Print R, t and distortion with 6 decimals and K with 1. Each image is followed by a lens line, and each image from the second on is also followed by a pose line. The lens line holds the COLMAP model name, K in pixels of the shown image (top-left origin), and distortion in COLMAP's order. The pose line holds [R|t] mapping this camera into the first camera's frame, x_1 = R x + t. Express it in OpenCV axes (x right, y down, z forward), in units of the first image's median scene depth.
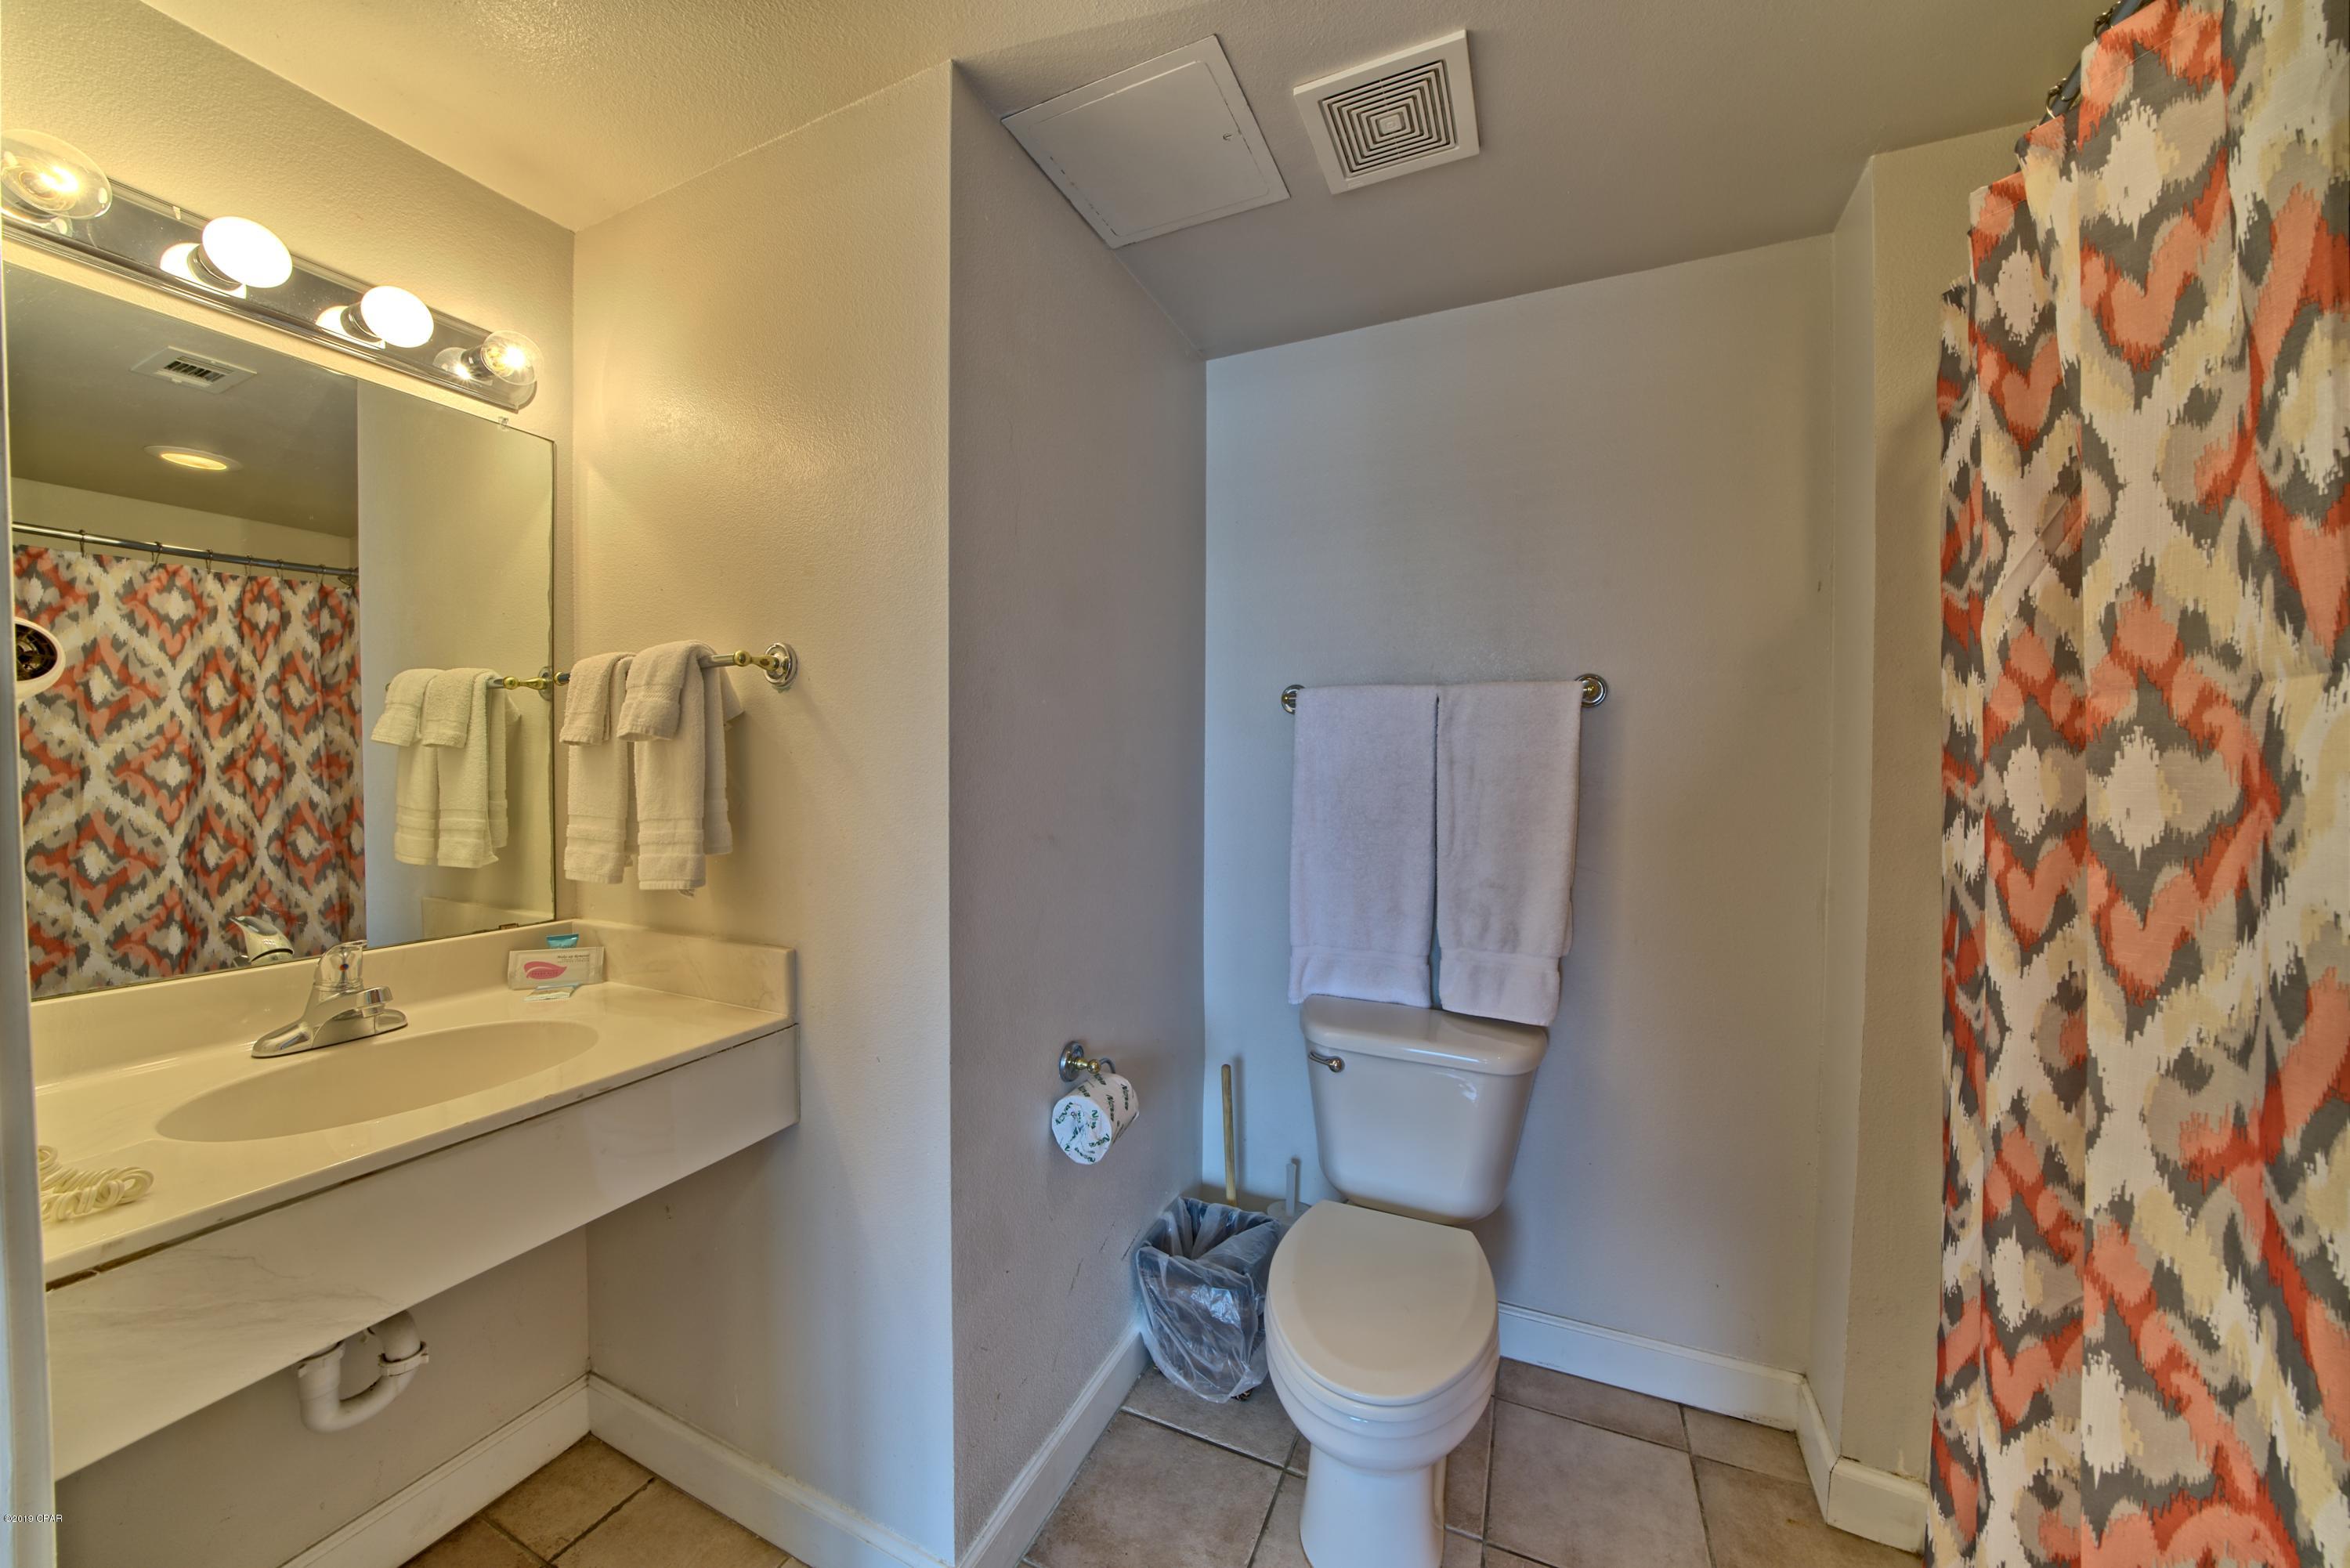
lens RADIAL K [[812.5, 0, 1176.2], [0, 812.5, 768.2], [0, 0, 1]] dist [-0.024651, 0.002132]
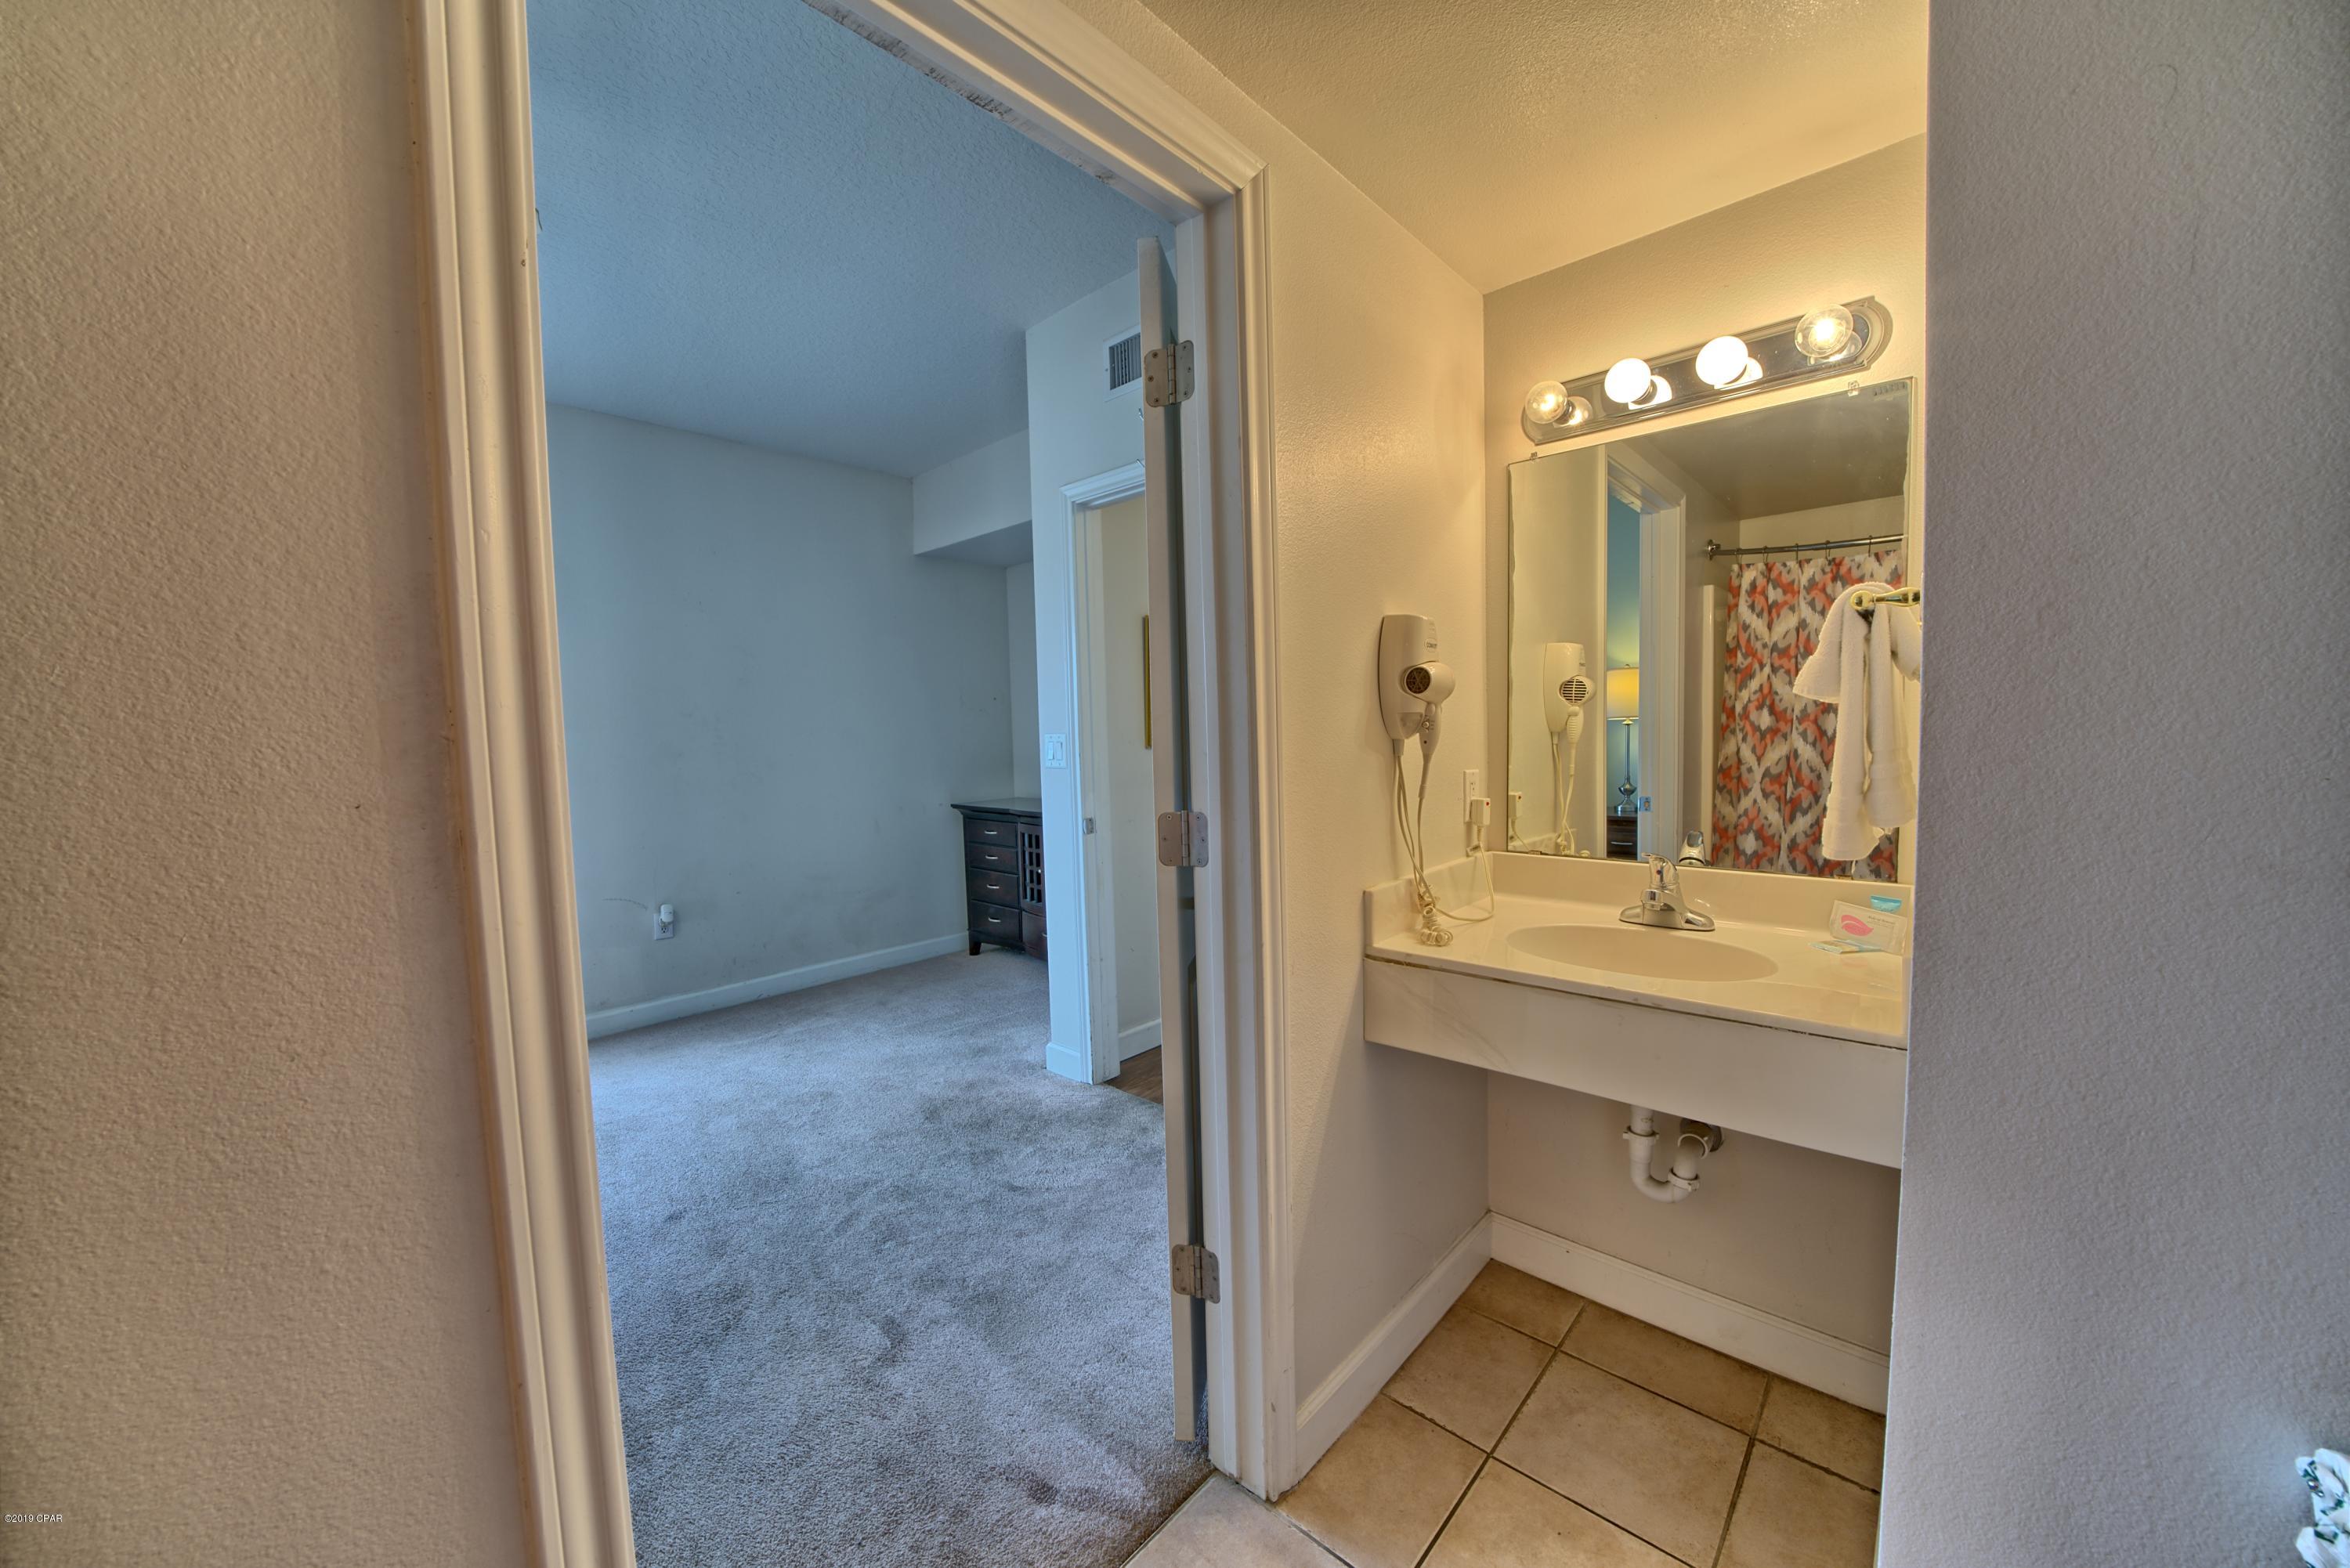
lens RADIAL K [[867.1, 0, 1187.4], [0, 867.1, 780.8], [0, 0, 1]] dist [-0.002267, -0.000061]
pose [[-0.293505, 0.065026, -0.953743, 0.500569], [0.014801, 0.997873, 0.063480, -0.011932], [0.955843, 0.004515, -0.293843, 0.530957]]
